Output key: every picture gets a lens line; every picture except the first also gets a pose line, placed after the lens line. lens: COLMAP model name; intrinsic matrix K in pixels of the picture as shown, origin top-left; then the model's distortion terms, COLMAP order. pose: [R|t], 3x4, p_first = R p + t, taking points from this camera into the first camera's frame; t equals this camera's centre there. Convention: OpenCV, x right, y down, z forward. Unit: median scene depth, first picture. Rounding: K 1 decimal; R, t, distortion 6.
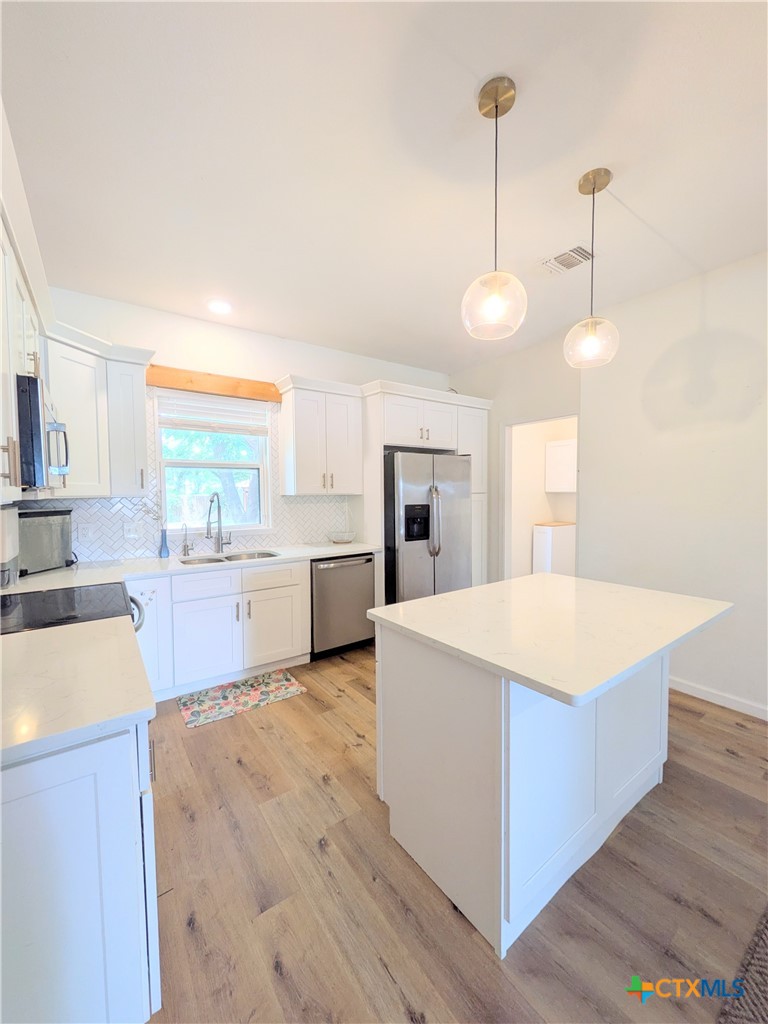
lens RADIAL K [[405.1, 0, 385.0], [0, 405.1, 512.0], [0, 0, 1]] dist [-0.000595, -0.000231]
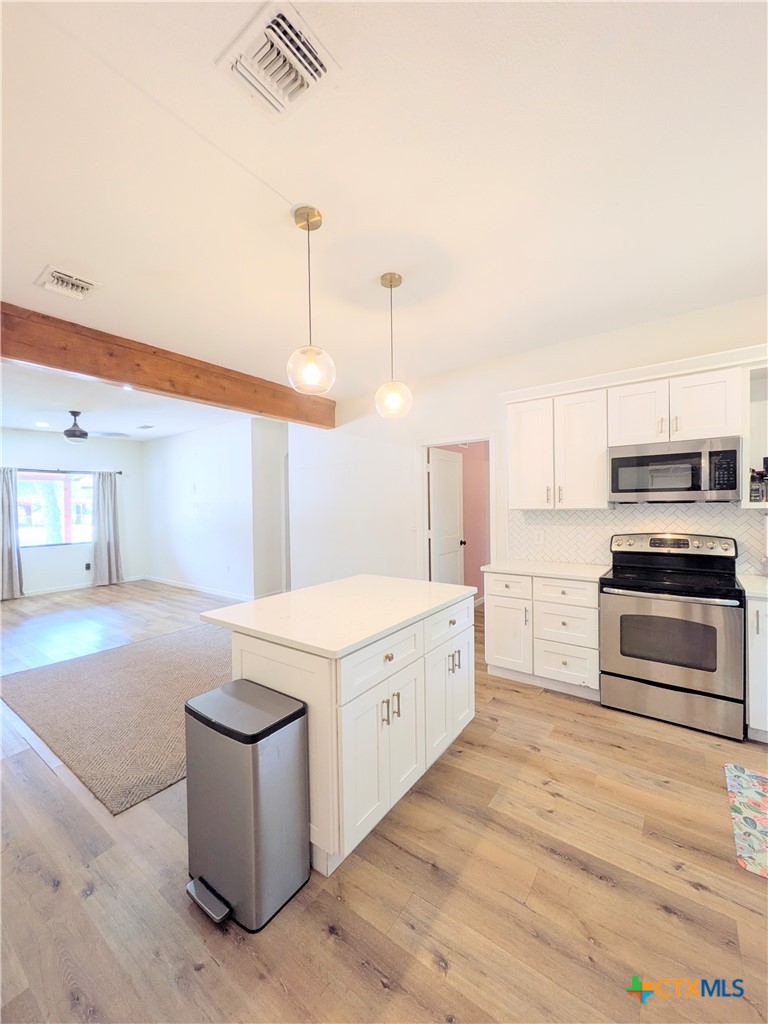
lens RADIAL K [[405.1, 0, 387.4], [0, 405.1, 513.1], [0, 0, 1]] dist [-0.000595, -0.000231]
pose [[-0.949975, 0.029115, -0.310967, 0.398122], [0.006836, 0.997345, 0.072496, -0.077370], [0.312253, 0.066743, -0.947652, 1.255751]]
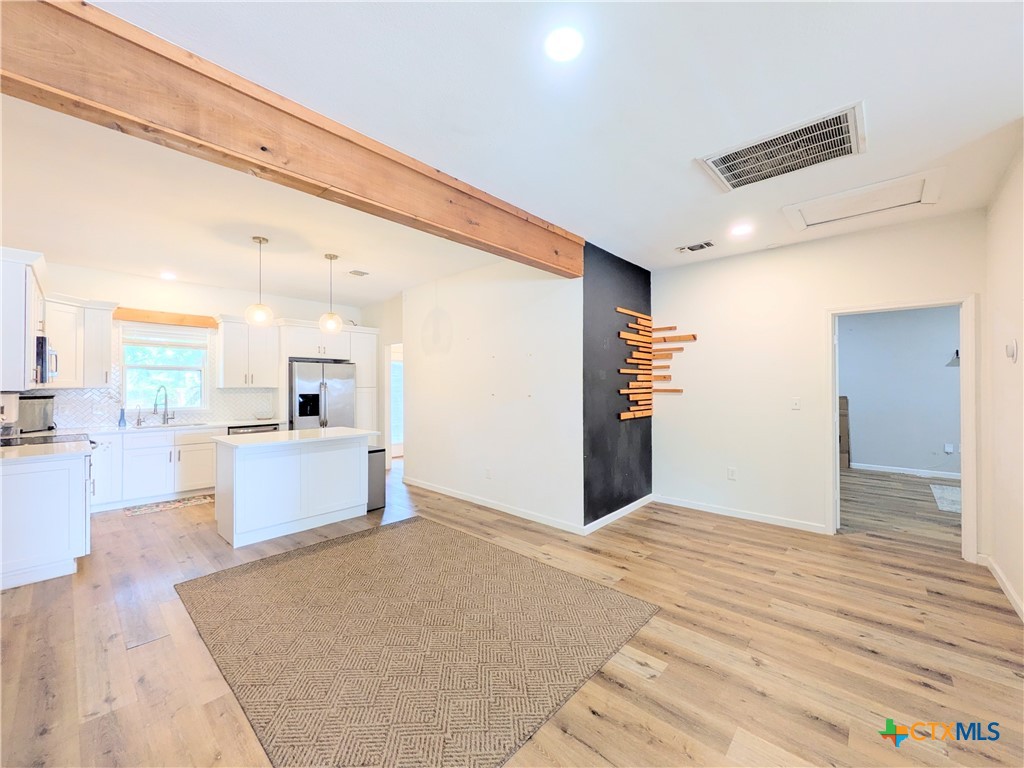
lens RADIAL K [[405.1, 0, 512.6], [0, 405.1, 383.6], [0, 0, 1]] dist [-0.000595, -0.000231]
pose [[0.977982, 0.007811, 0.208544, 0.639051], [0.004063, 0.998397, -0.056448, 0.042207], [-0.208651, 0.056052, 0.976383, -0.904998]]
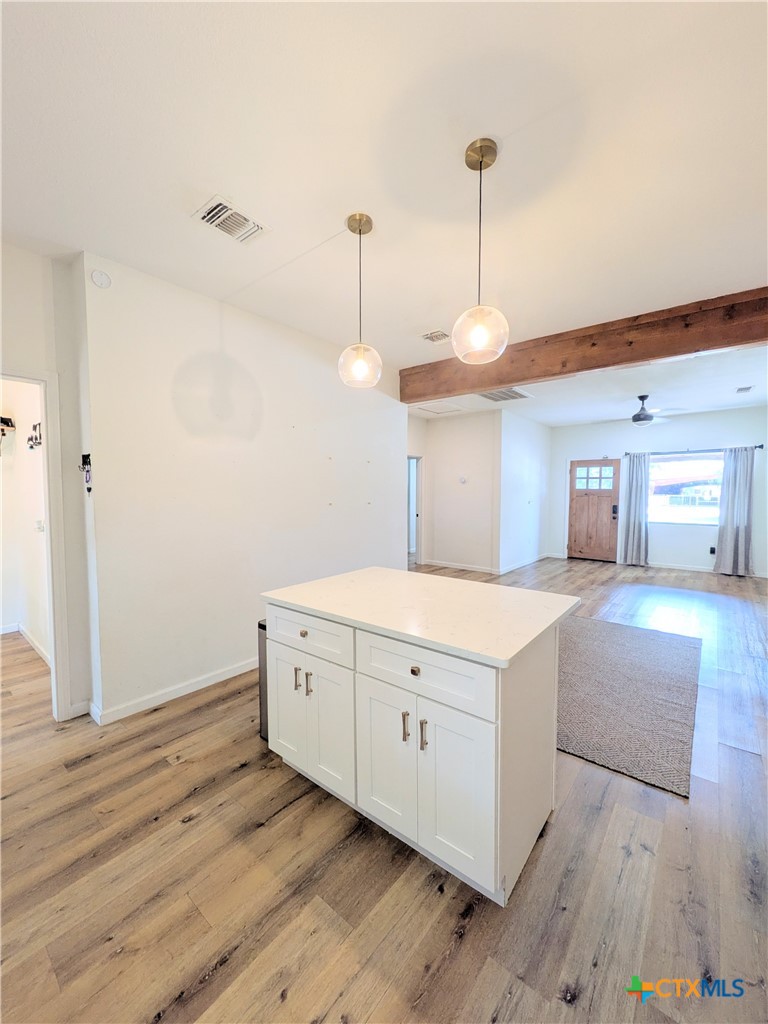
lens RADIAL K [[405.1, 0, 385.5], [0, 405.1, 512.0], [0, 0, 1]] dist [-0.000595, -0.000231]
pose [[-0.255696, -0.042875, 0.965806, -0.378872], [0.053781, 0.996838, 0.058491, -0.043977], [-0.965260, 0.066898, -0.252581, 0.756815]]
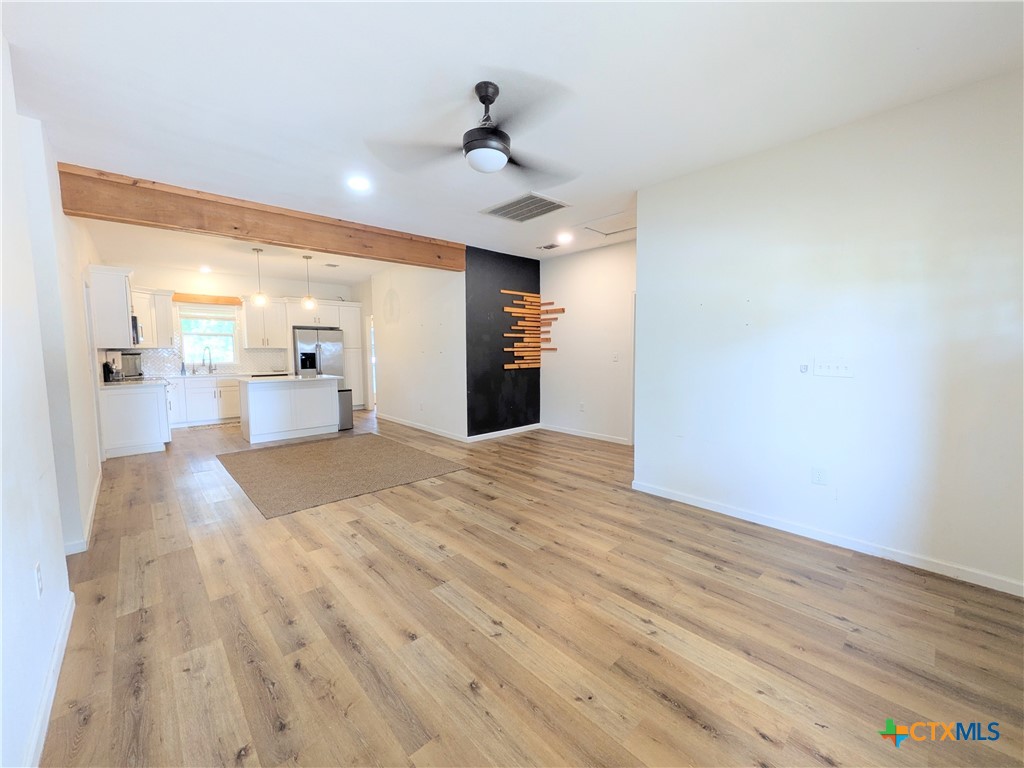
lens RADIAL K [[405.1, 0, 512.6], [0, 405.1, 384.1], [0, 0, 1]] dist [-0.000595, -0.000231]
pose [[0.992048, -0.005552, 0.125738, 1.091550], [0.001553, 0.999490, 0.031883, 0.100437], [-0.125851, -0.031434, 0.991551, -1.627083]]
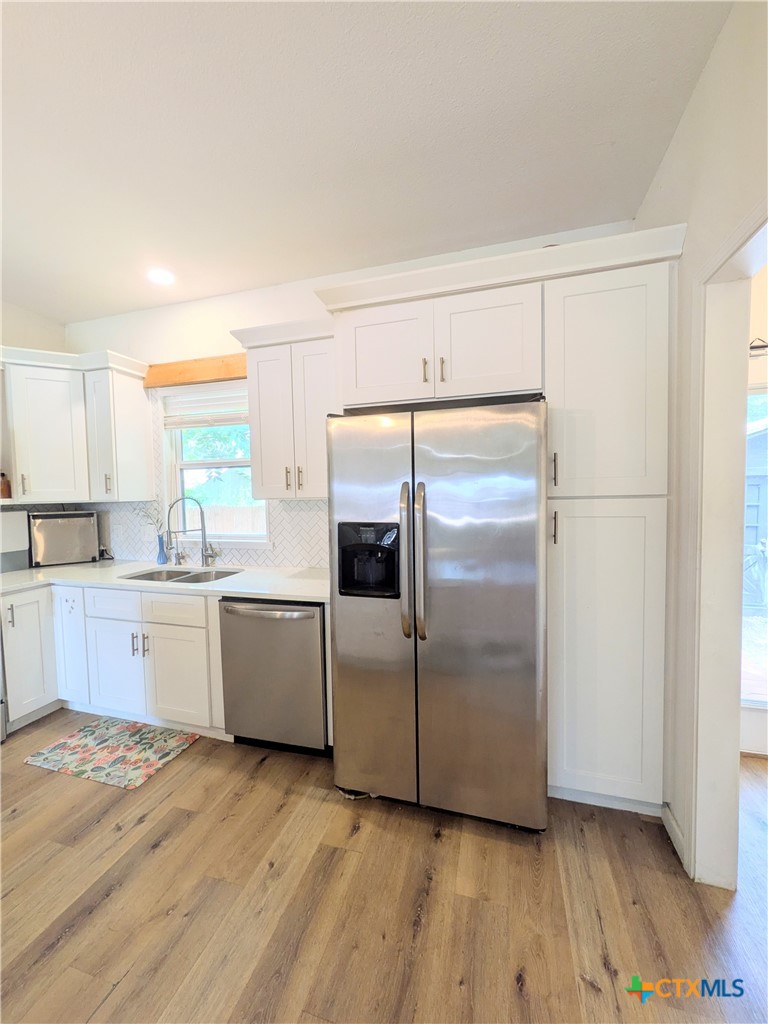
lens RADIAL K [[405.1, 0, 384.9], [0, 405.1, 510.9], [0, 0, 1]] dist [-0.000595, -0.000231]
pose [[0.614347, 0.035766, -0.788225, 0.555754], [-0.027017, 0.999340, 0.024288, -0.052904], [0.788574, 0.006374, 0.614907, 0.853511]]
